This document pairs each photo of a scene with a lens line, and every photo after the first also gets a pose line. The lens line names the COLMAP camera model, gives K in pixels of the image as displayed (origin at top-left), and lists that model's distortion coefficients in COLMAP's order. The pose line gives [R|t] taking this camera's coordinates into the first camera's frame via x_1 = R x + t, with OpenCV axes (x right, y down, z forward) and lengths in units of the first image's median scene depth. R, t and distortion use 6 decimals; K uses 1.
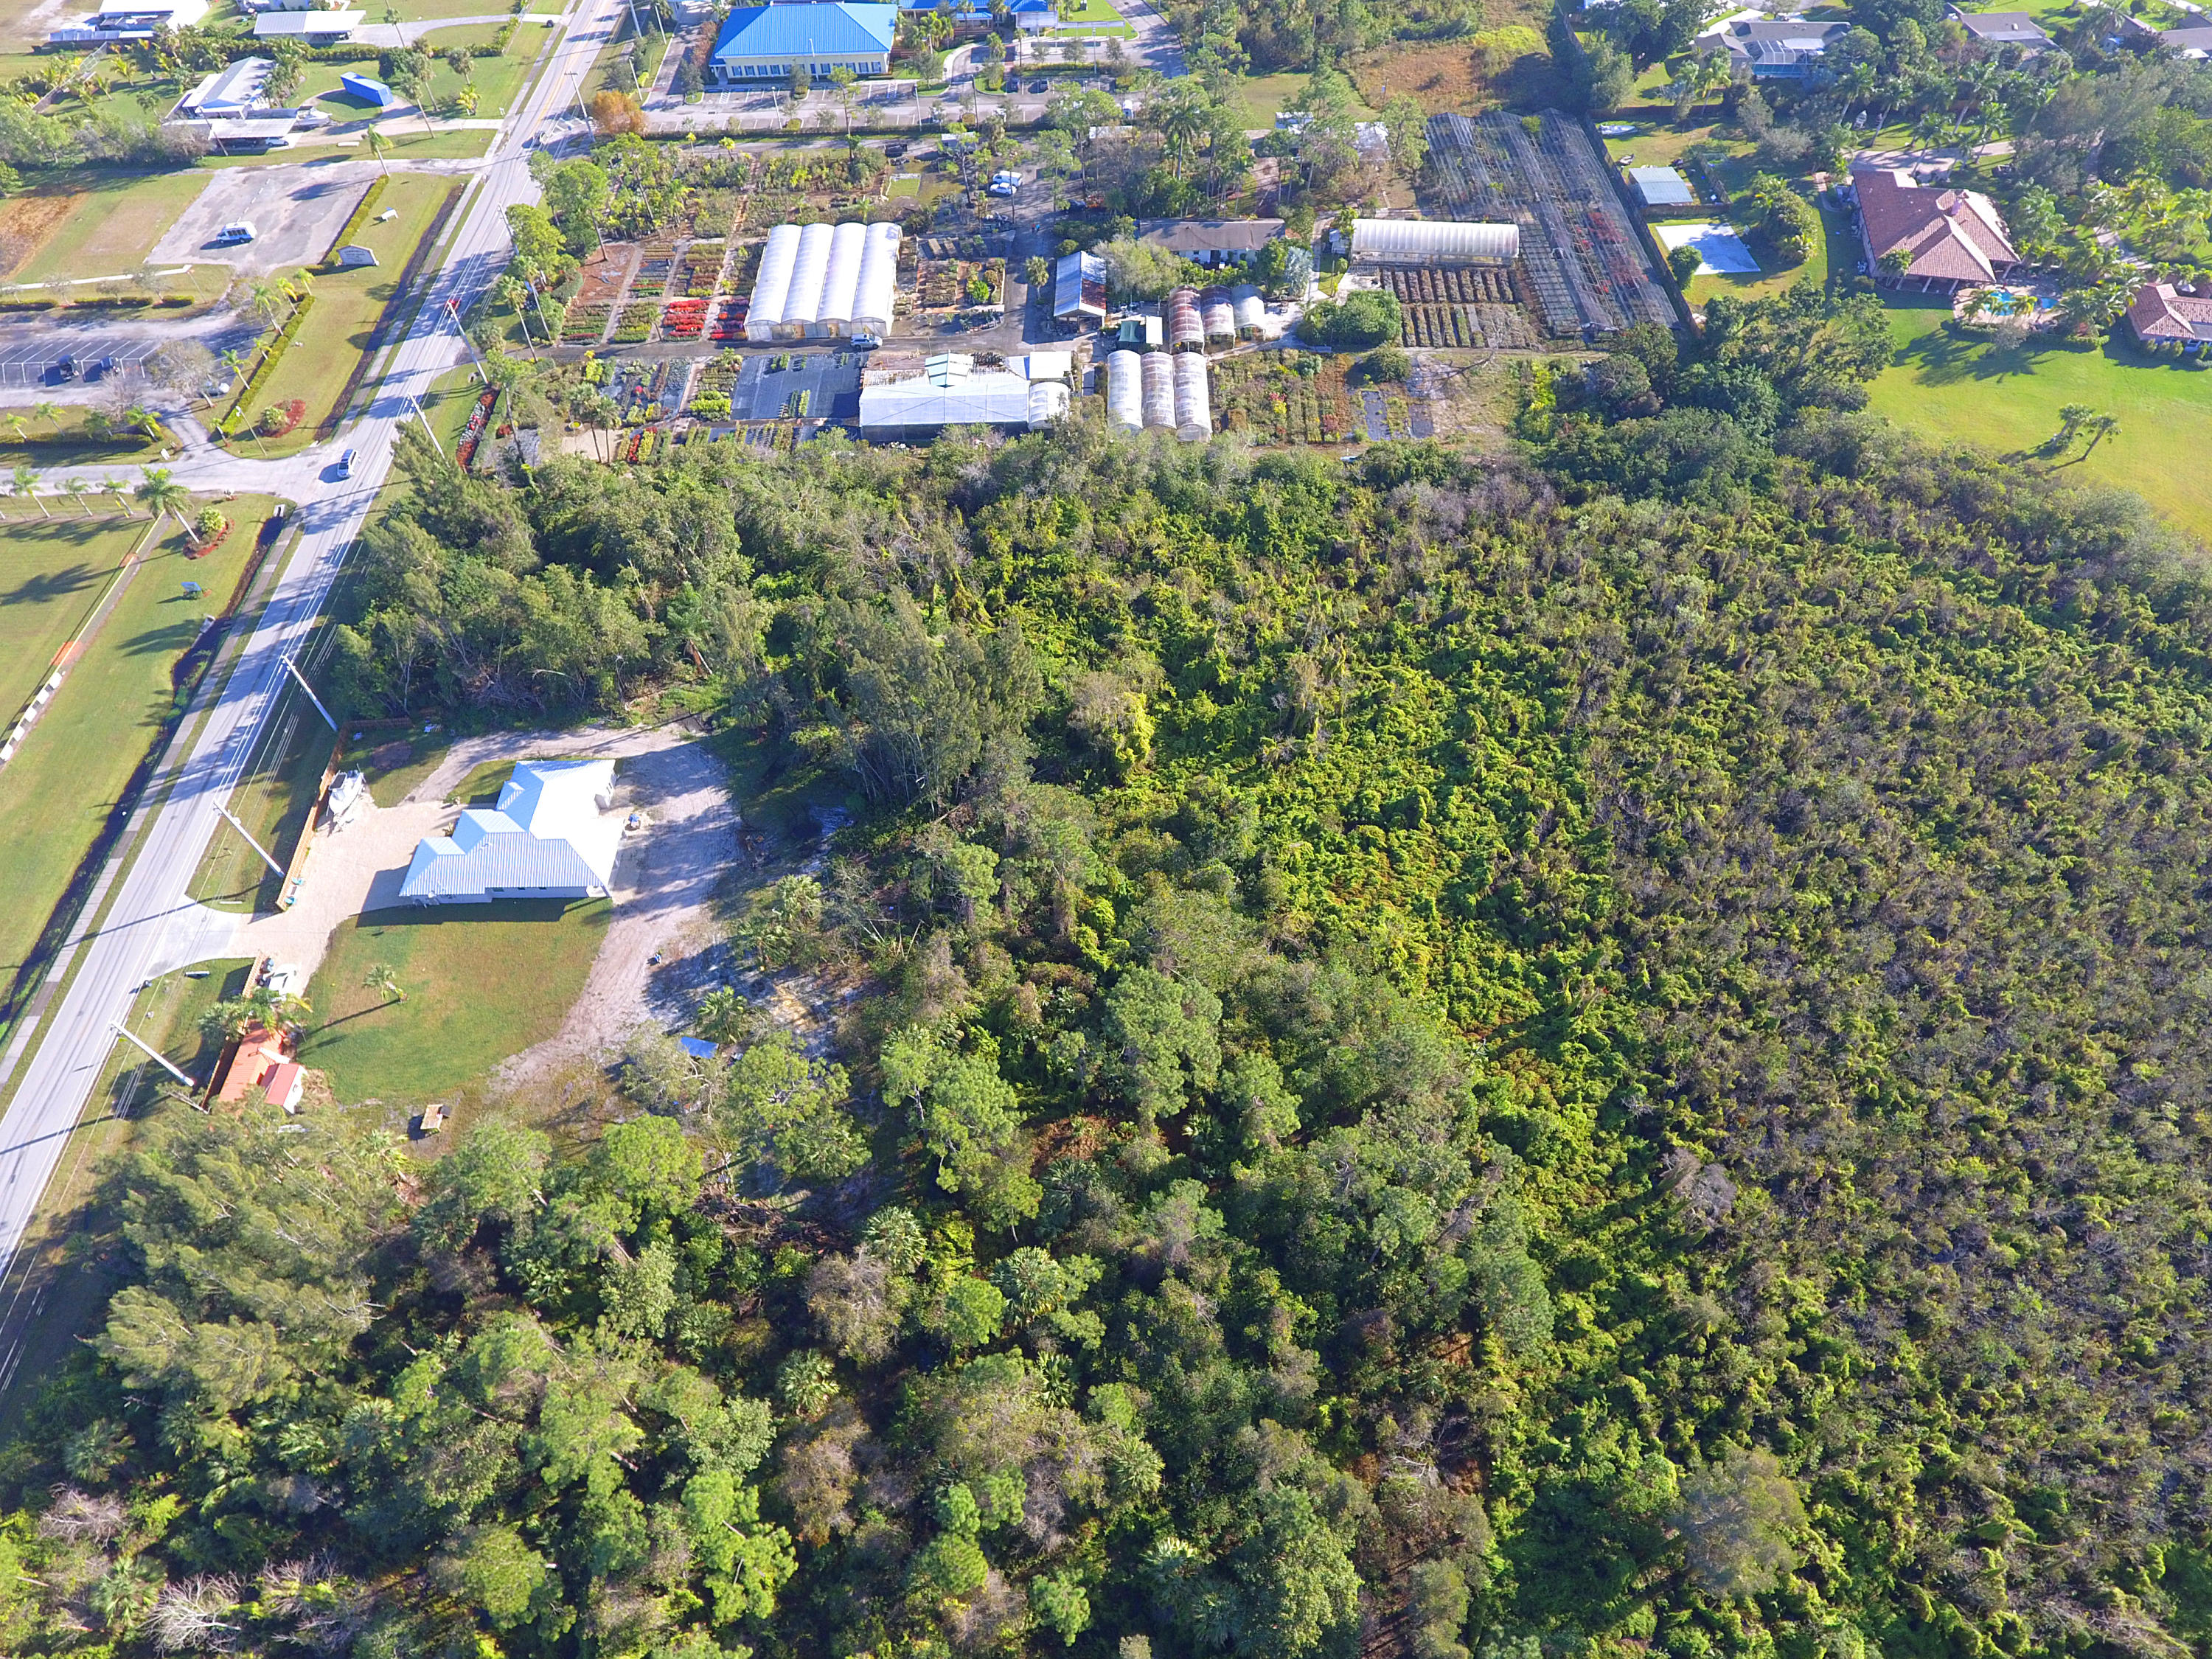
lens RADIAL K [[1297.4, 0, 1100.4], [0, 1297.4, 855.4], [0, 0, 1]] dist [0.001148, -0.002430]
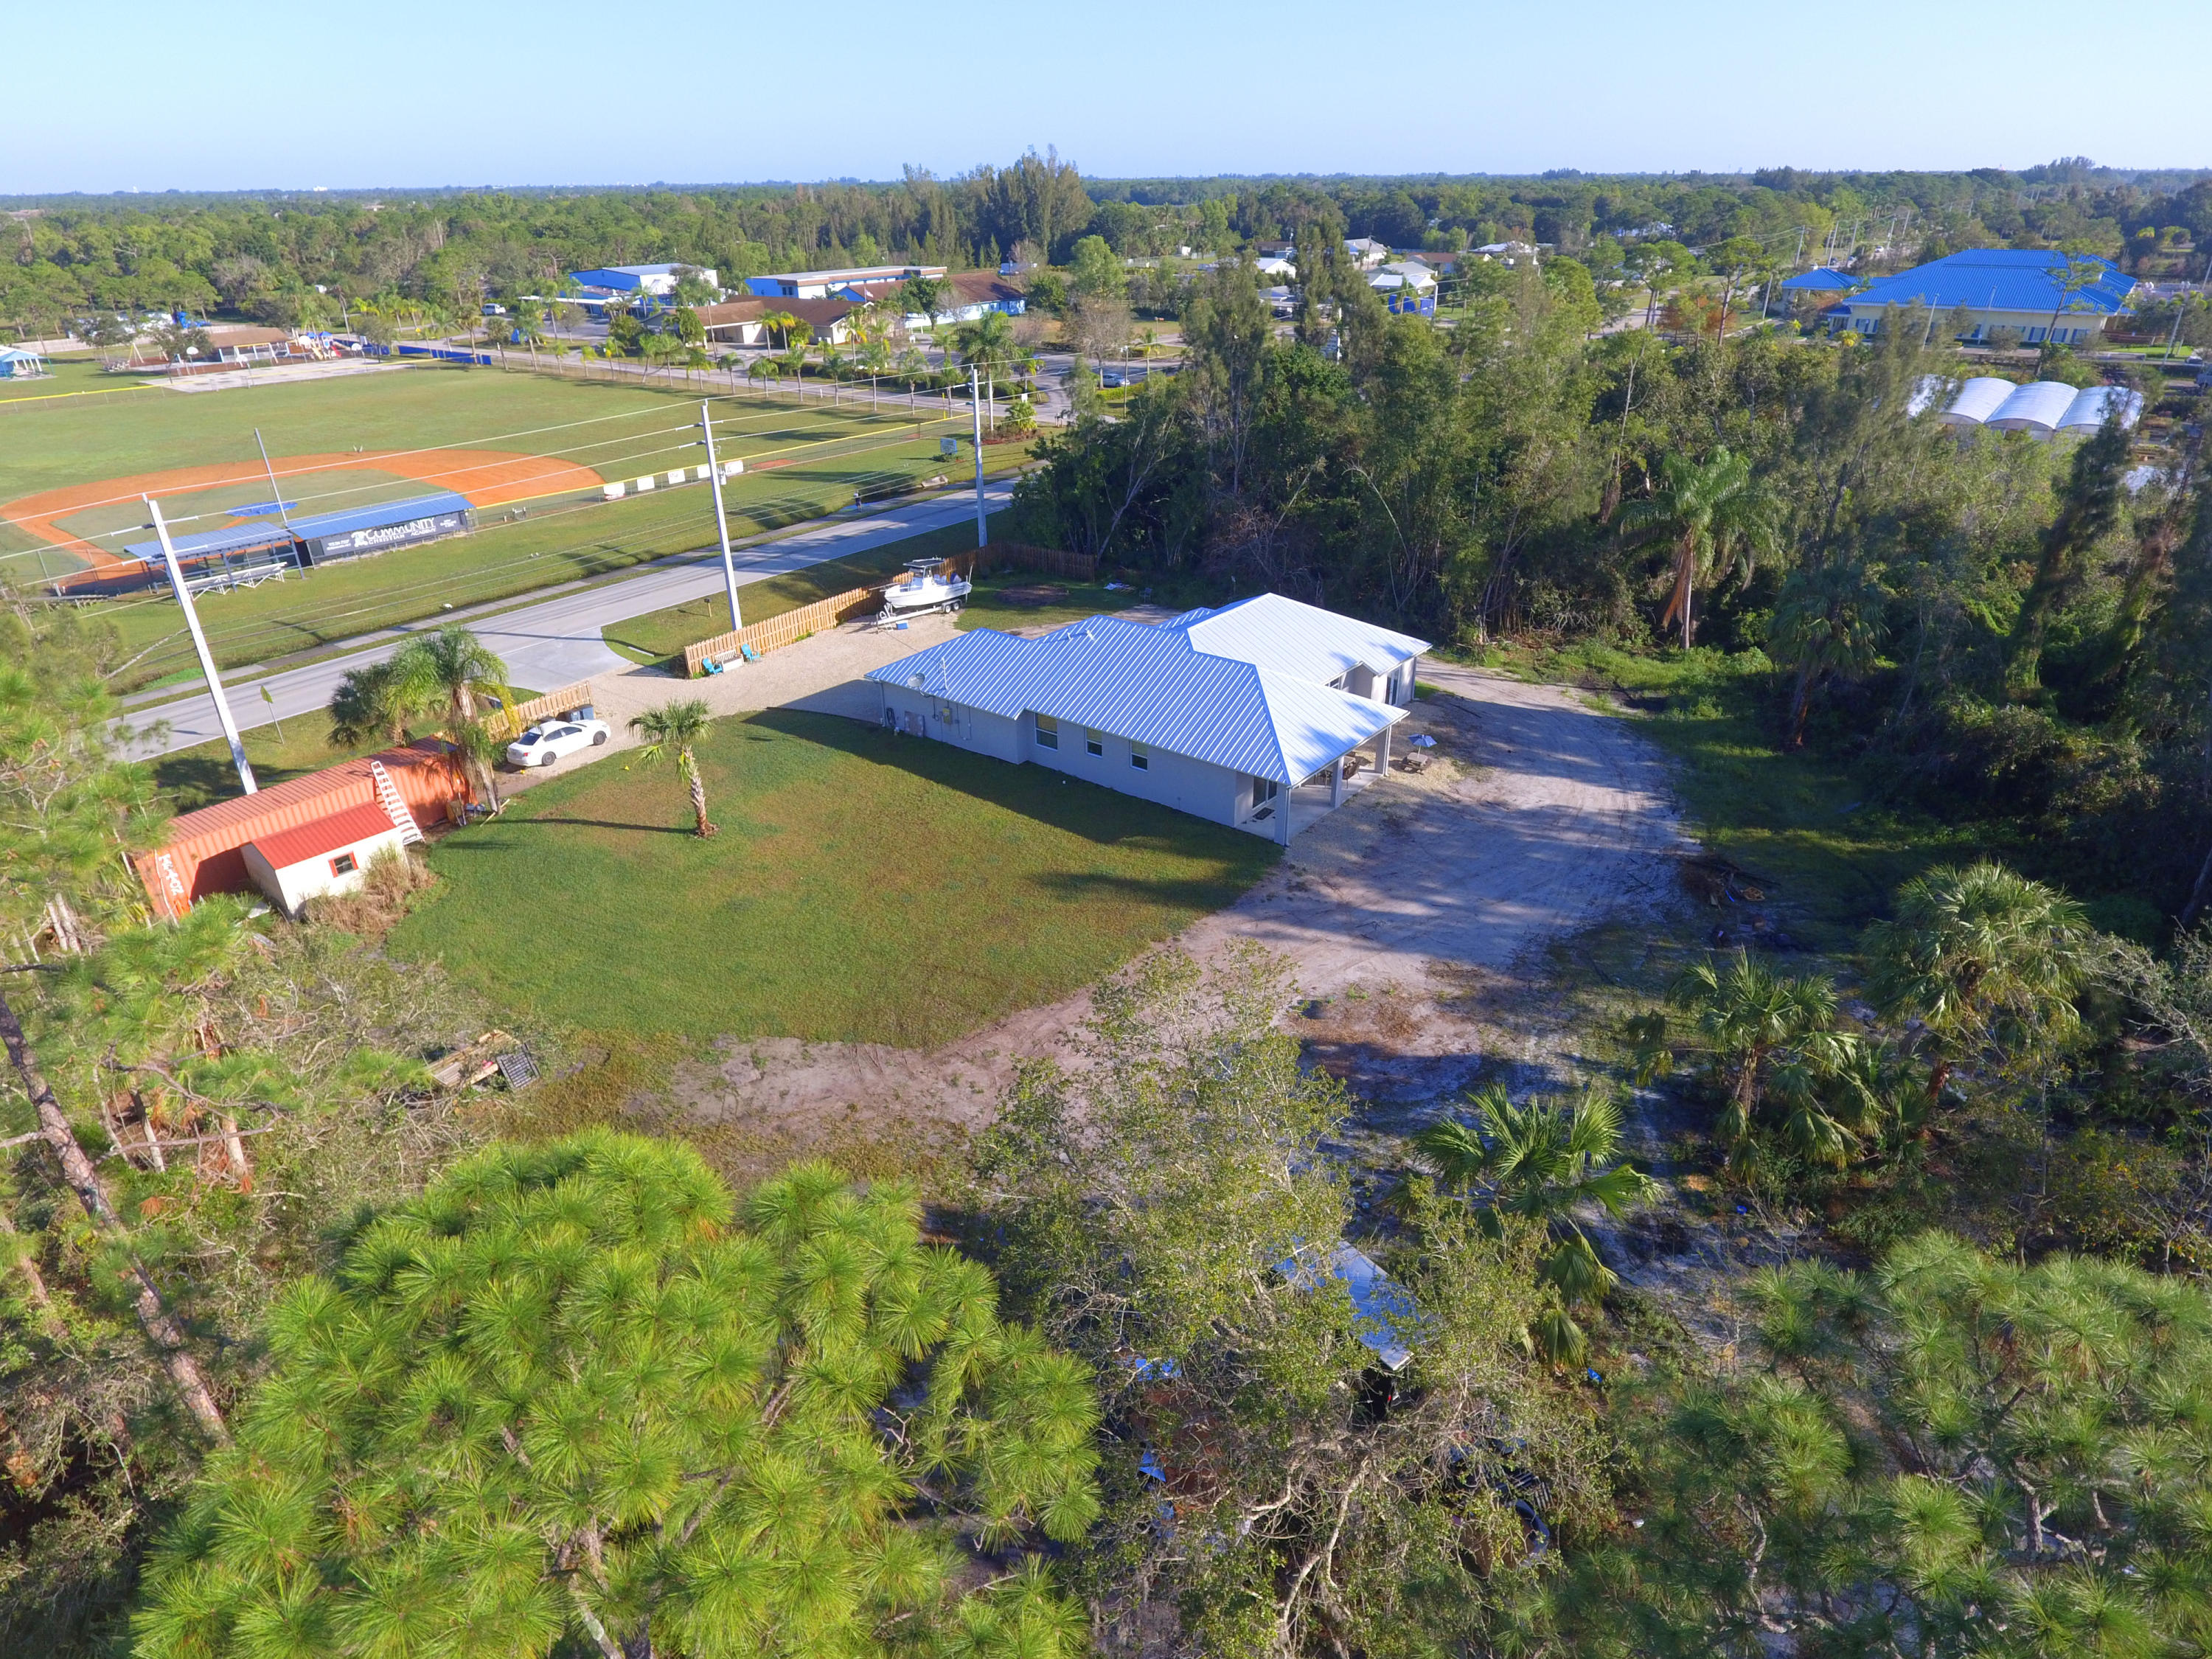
lens RADIAL K [[1297.4, 0, 1100.4], [0, 1297.4, 855.4], [0, 0, 1]] dist [0.001148, -0.002430]
pose [[0.784502, 0.291912, -0.547123, -0.217537], [-0.500383, 0.819125, -0.280447, 0.151061], [0.366296, 0.493783, 0.788673, 0.685698]]
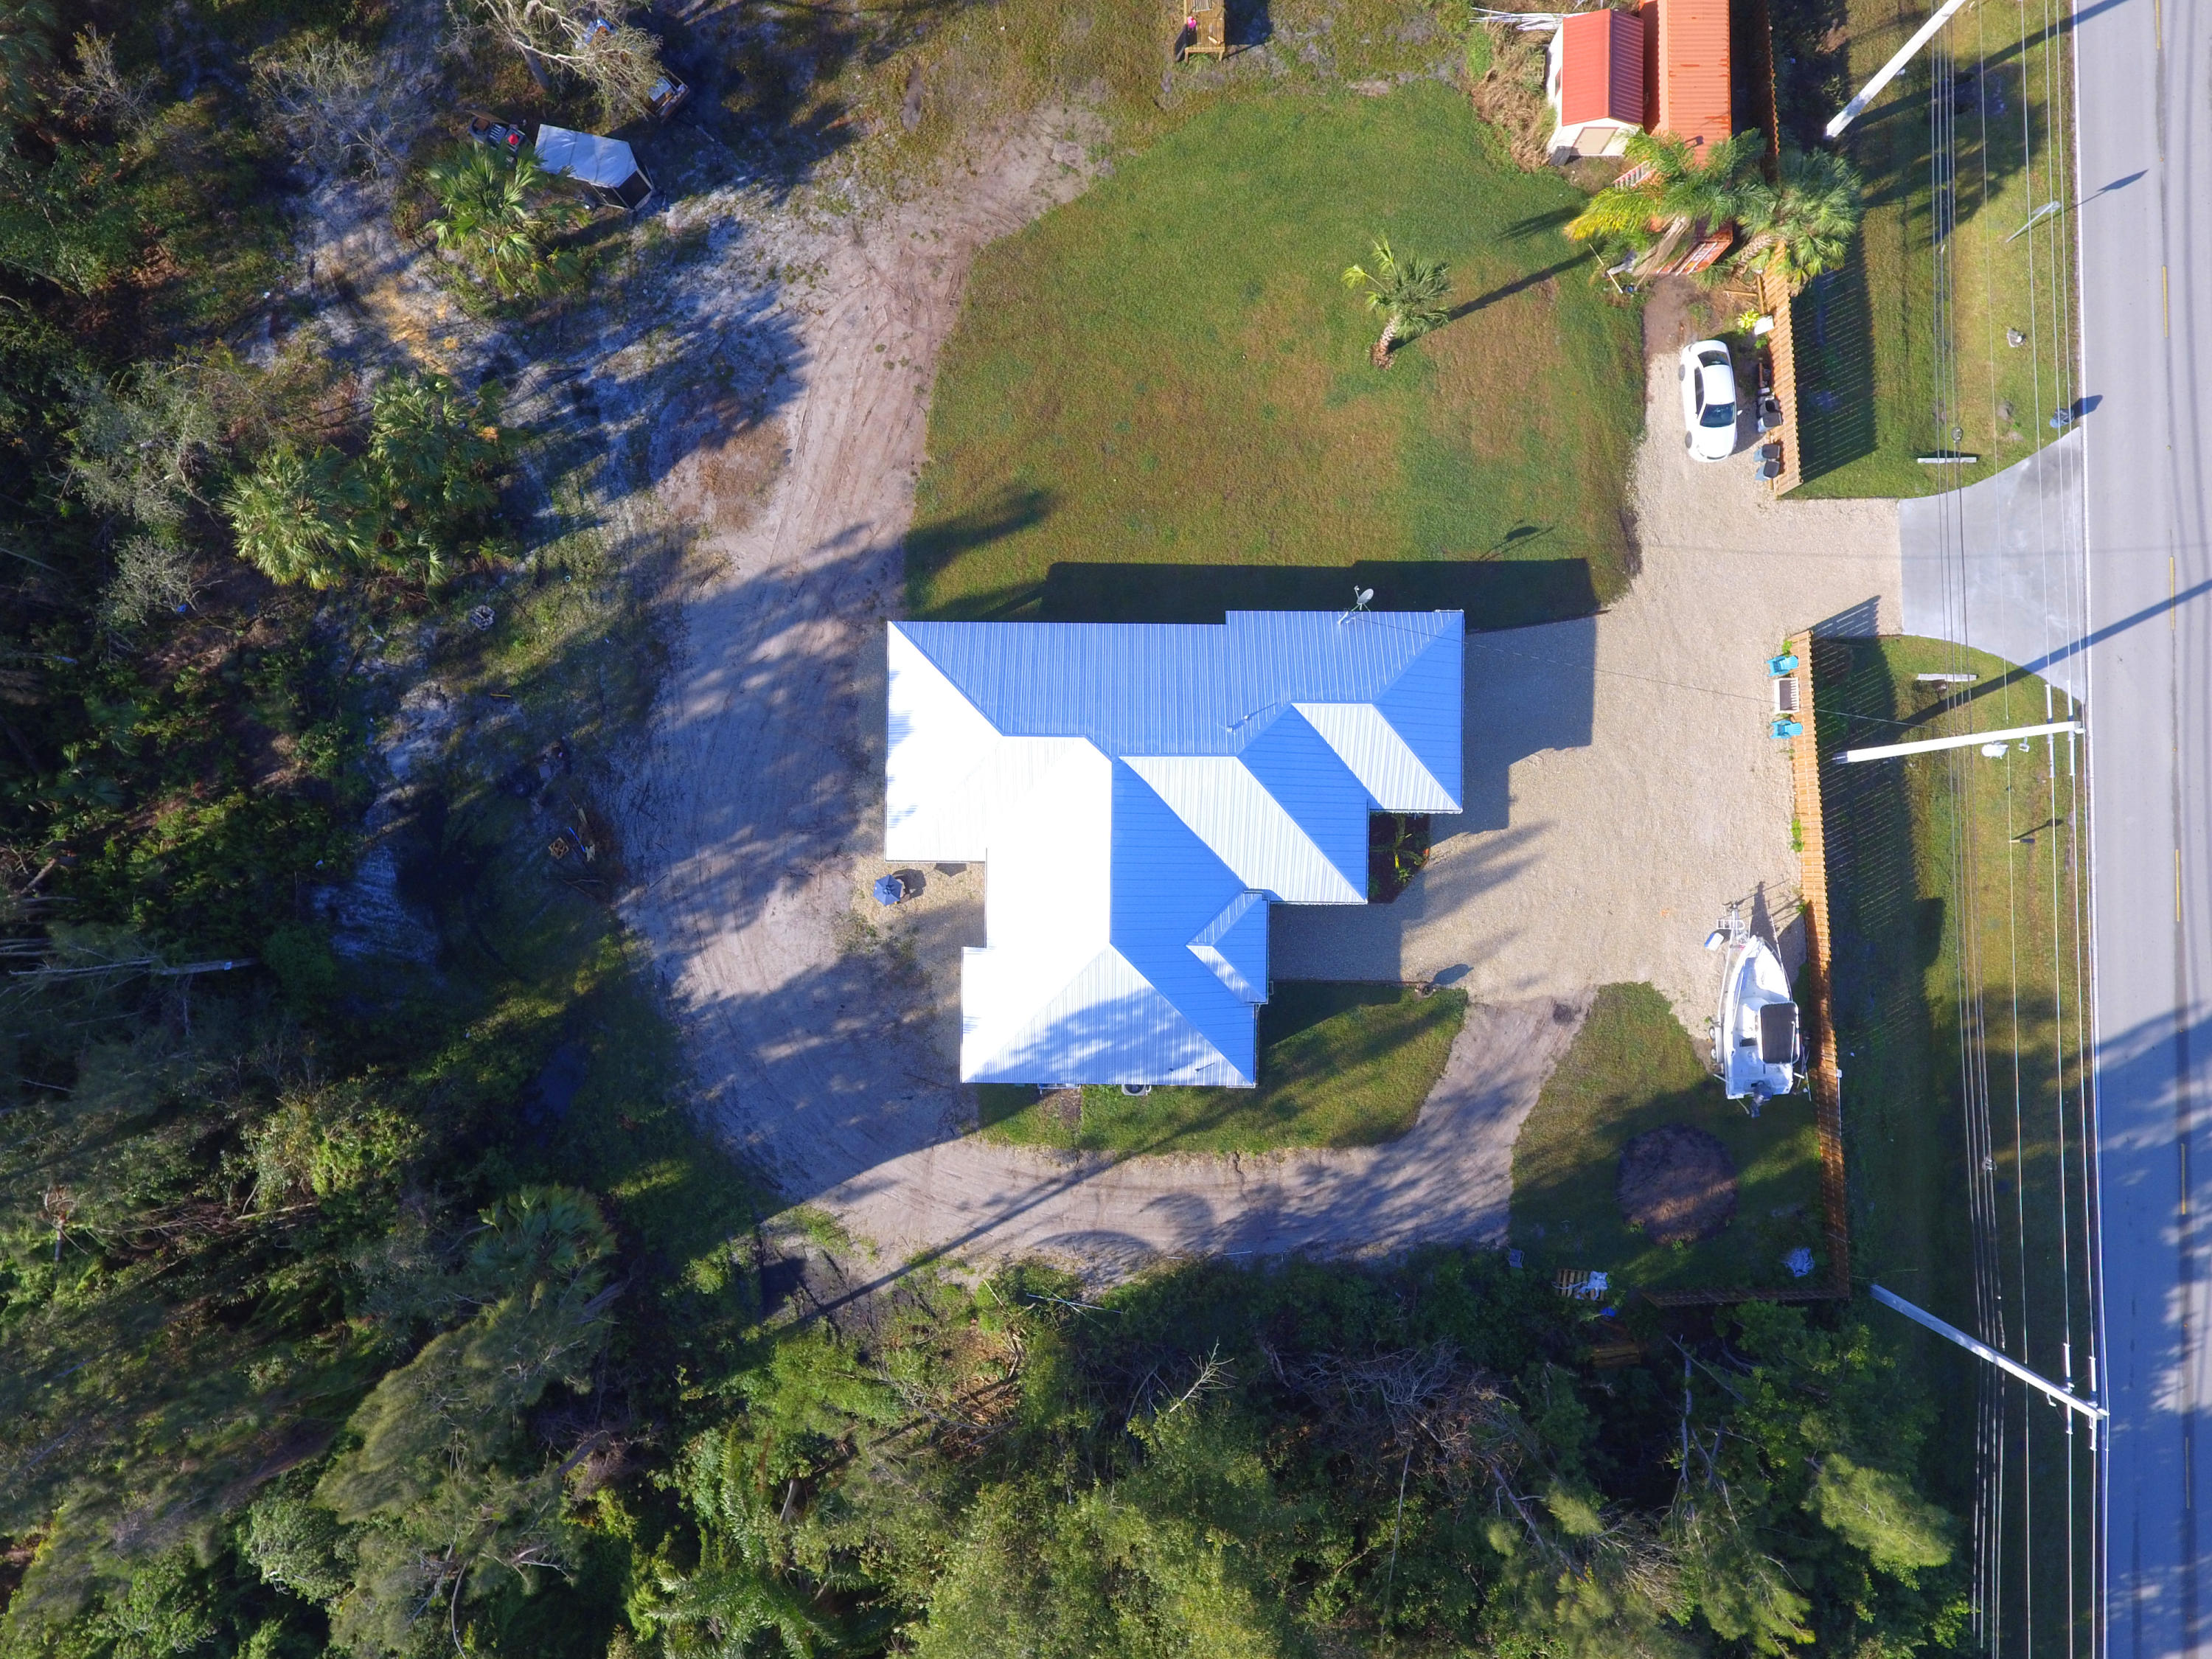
lens RADIAL K [[1297.4, 0, 1100.4], [0, 1297.4, 855.4], [0, 0, 1]] dist [0.001148, -0.002430]
pose [[-0.999655, -0.011632, 0.023537, -0.426231], [0.023414, -0.800554, 0.598803, -0.230415], [0.011877, 0.599148, 0.800550, 0.712931]]
